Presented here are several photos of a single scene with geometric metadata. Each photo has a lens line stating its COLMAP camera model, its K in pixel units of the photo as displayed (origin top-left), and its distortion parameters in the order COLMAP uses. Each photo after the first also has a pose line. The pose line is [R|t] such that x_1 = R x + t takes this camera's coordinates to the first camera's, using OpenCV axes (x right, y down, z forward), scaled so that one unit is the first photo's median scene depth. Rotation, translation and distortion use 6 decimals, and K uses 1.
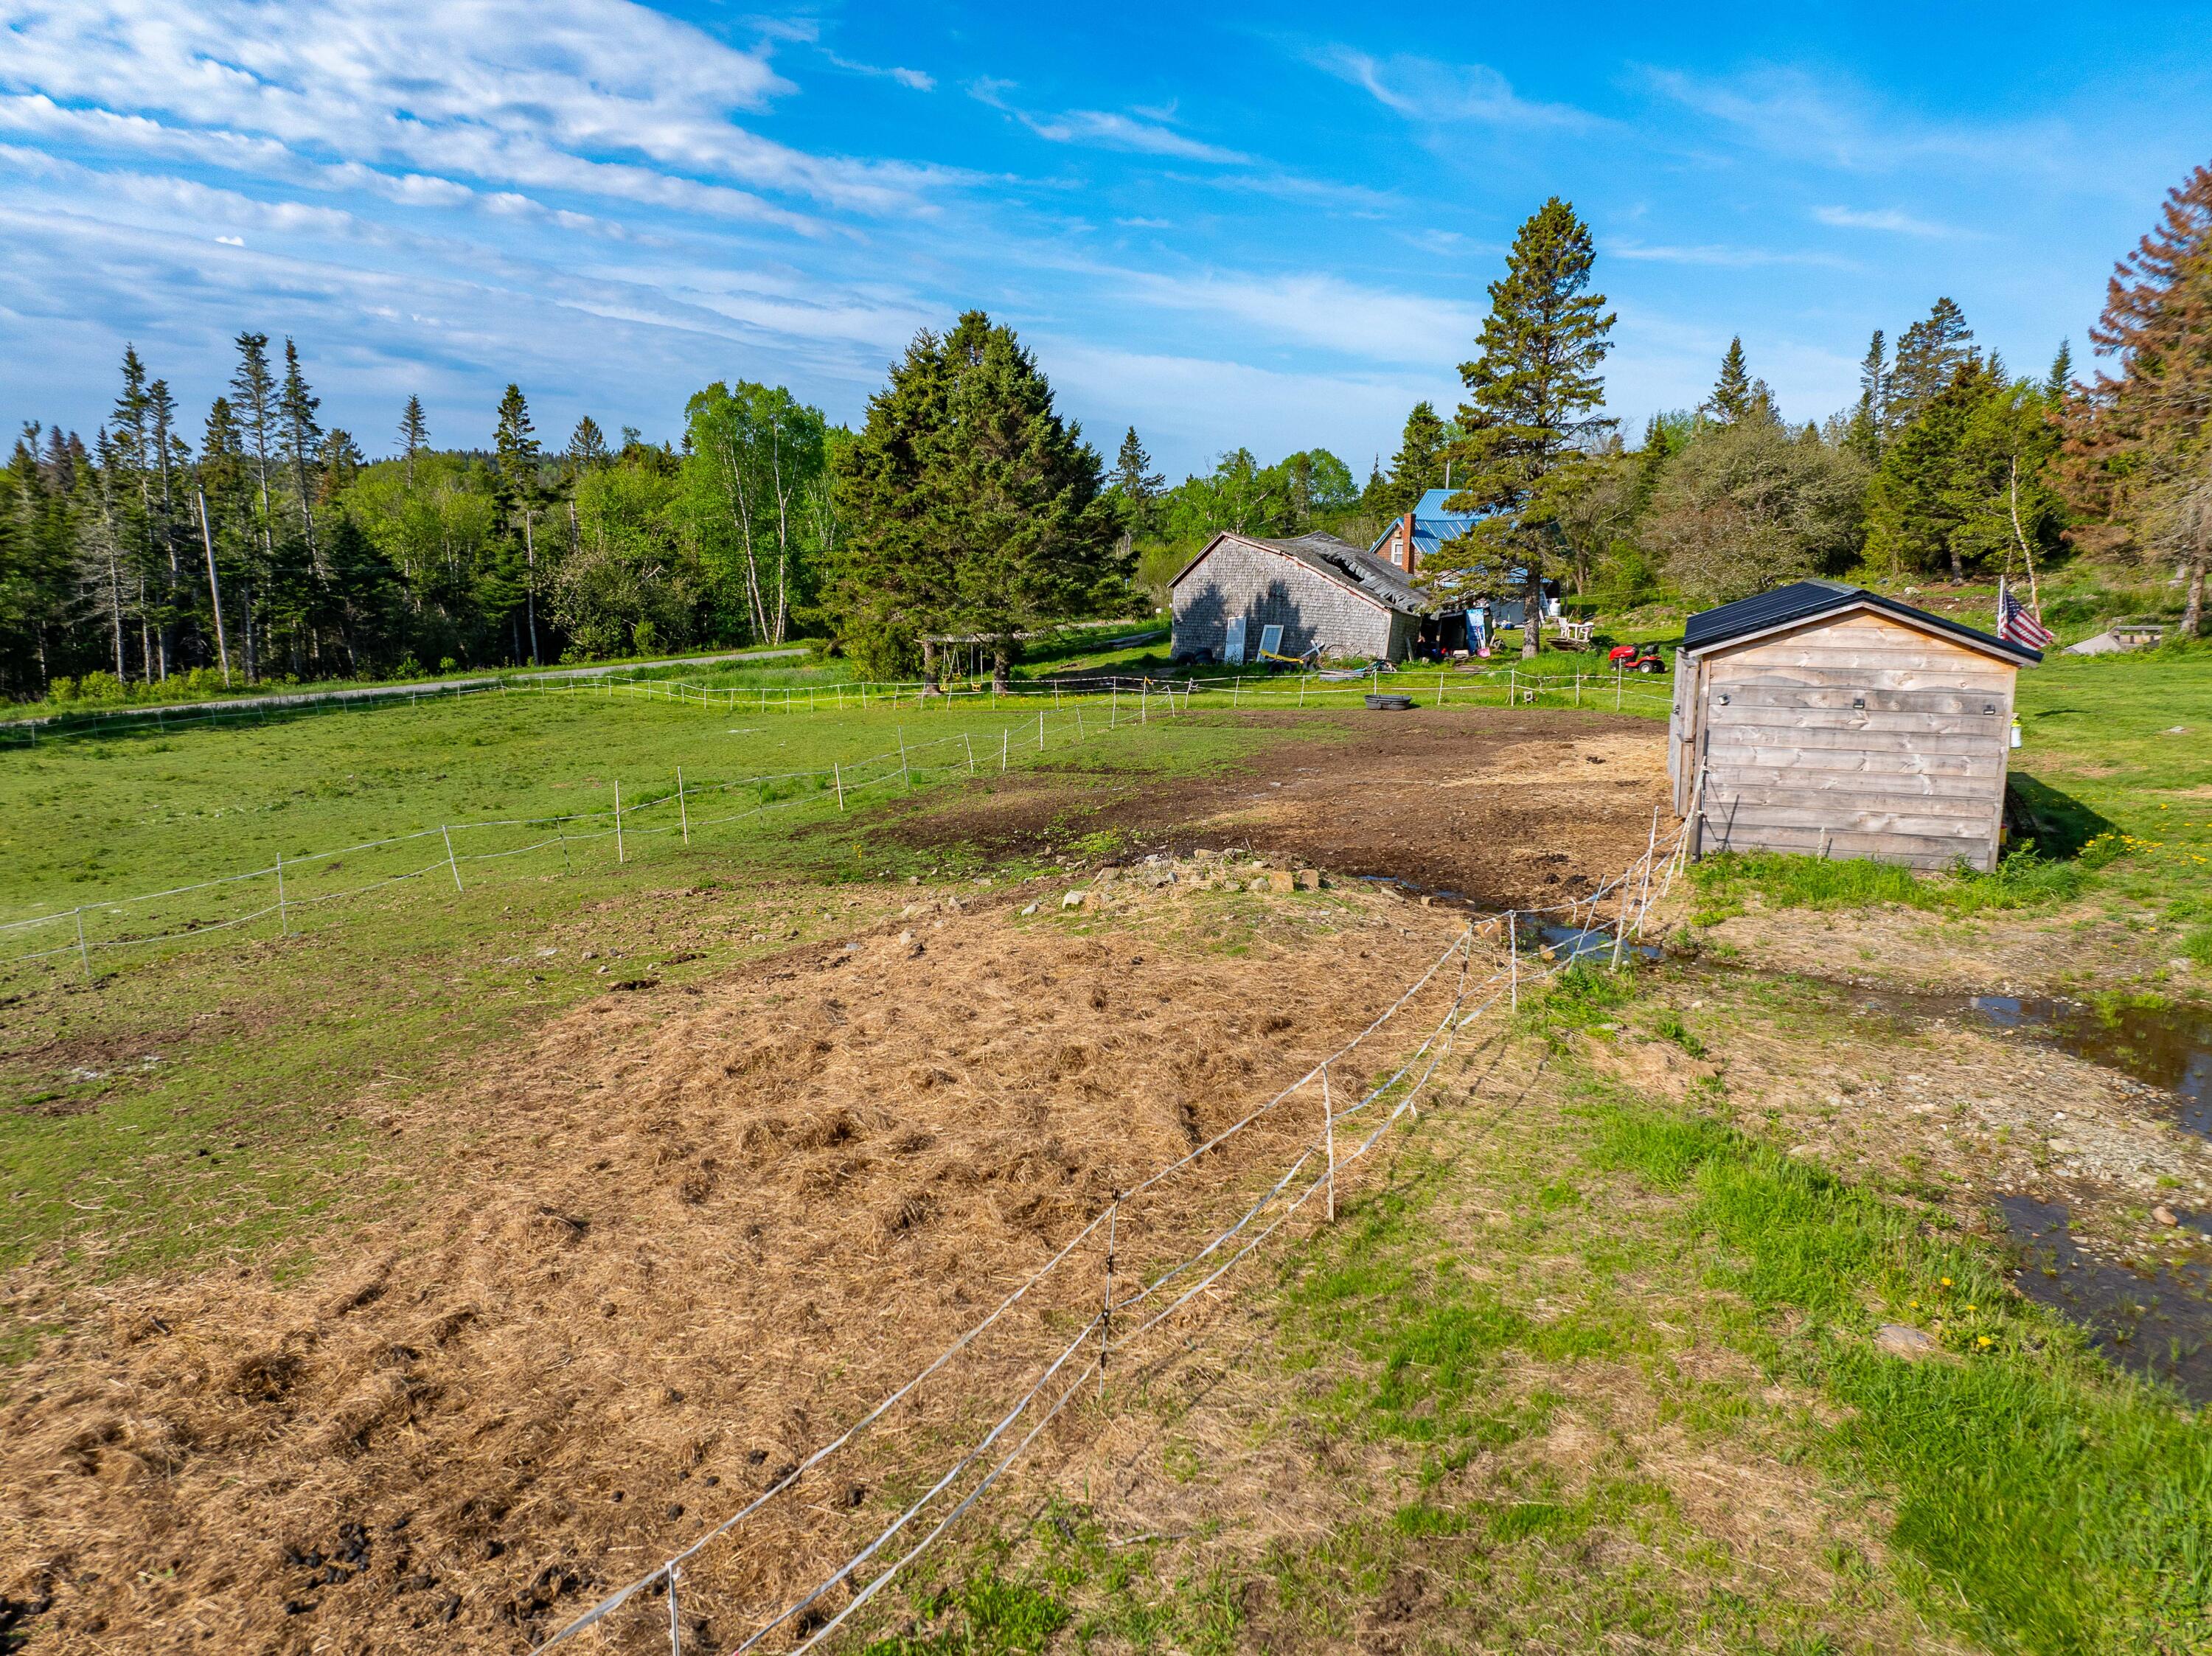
lens RADIAL K [[1594.0, 0, 1109.0], [0, 1594.0, 806.4], [0, 0, 1]] dist [-0.042154, 0.003774]
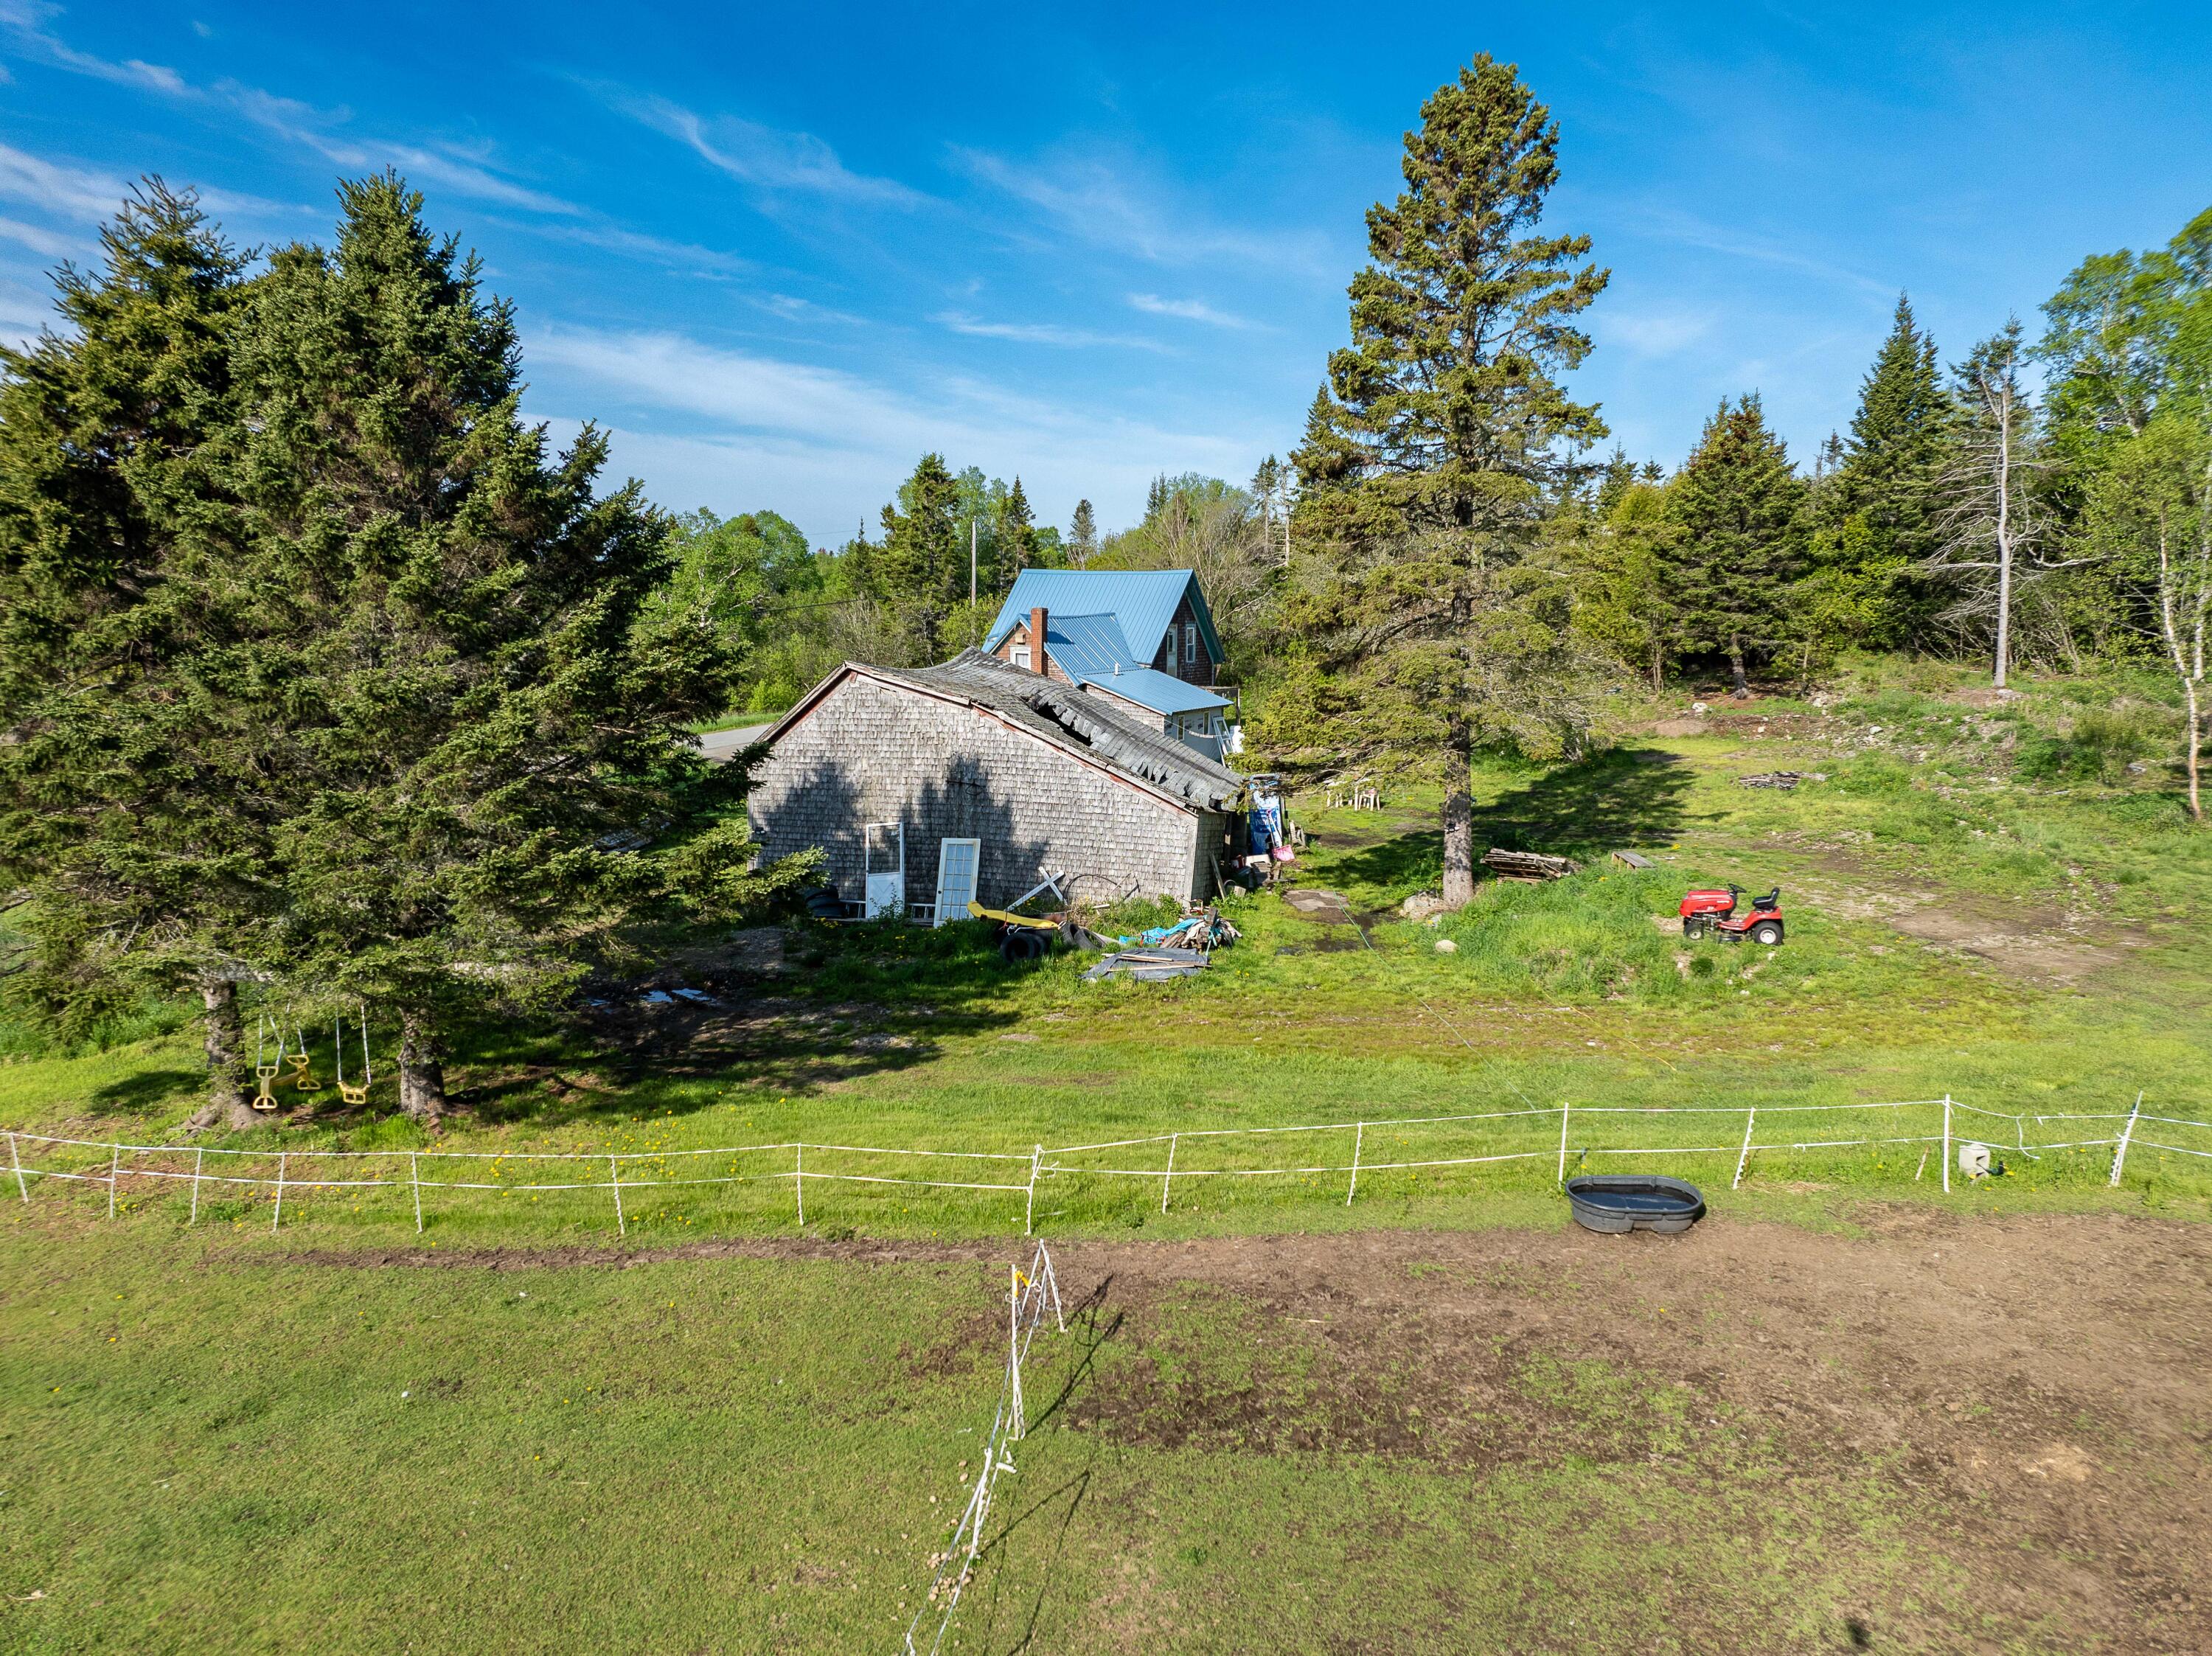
lens RADIAL K [[1594.0, 0, 1166.8], [0, 1594.0, 807.1], [0, 0, 1]] dist [-0.042154, 0.003774]
pose [[0.909026, -0.057953, 0.412690, -0.055555], [0.072983, 0.997118, -0.020736, -0.120569], [-0.410299, 0.048969, 0.910635, 0.547959]]
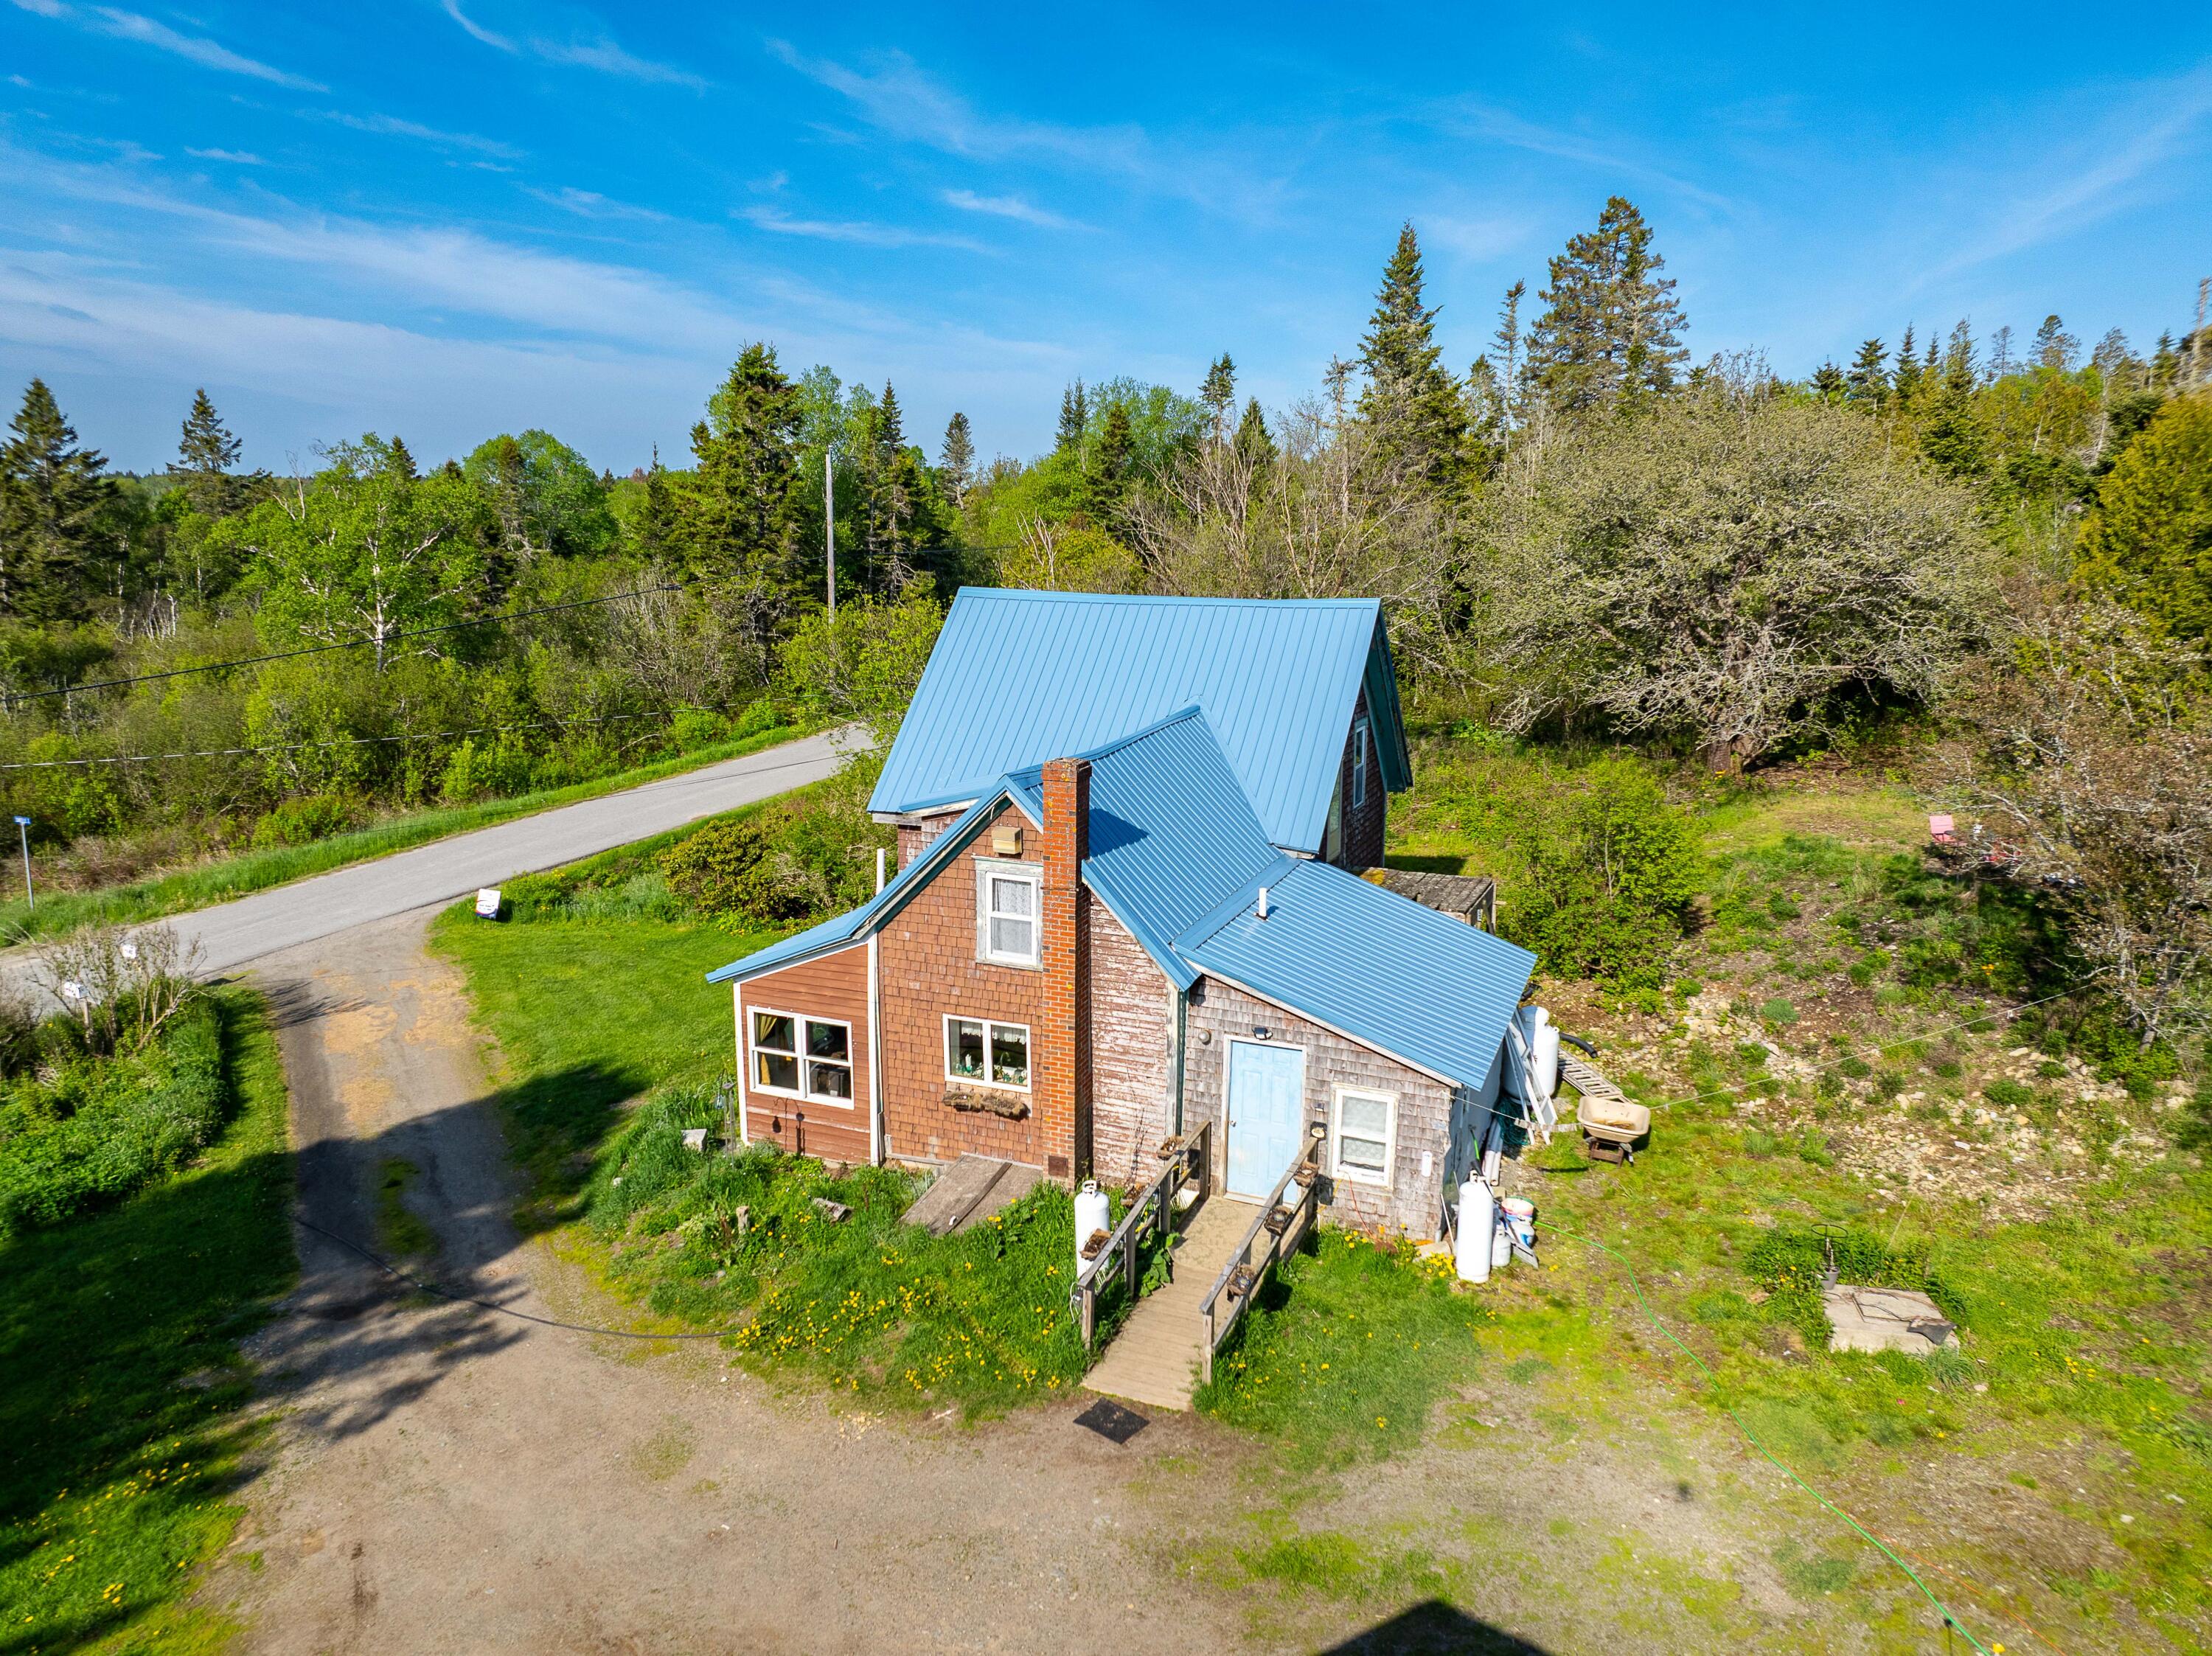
lens RADIAL K [[1594.0, 0, 1087.0], [0, 1594.0, 860.4], [0, 0, 1]] dist [-0.042154, 0.003774]
pose [[0.882085, -0.114608, 0.456936, 0.093611], [0.092733, 0.993220, 0.070102, -0.247129], [-0.461872, -0.019463, 0.886733, 1.073516]]
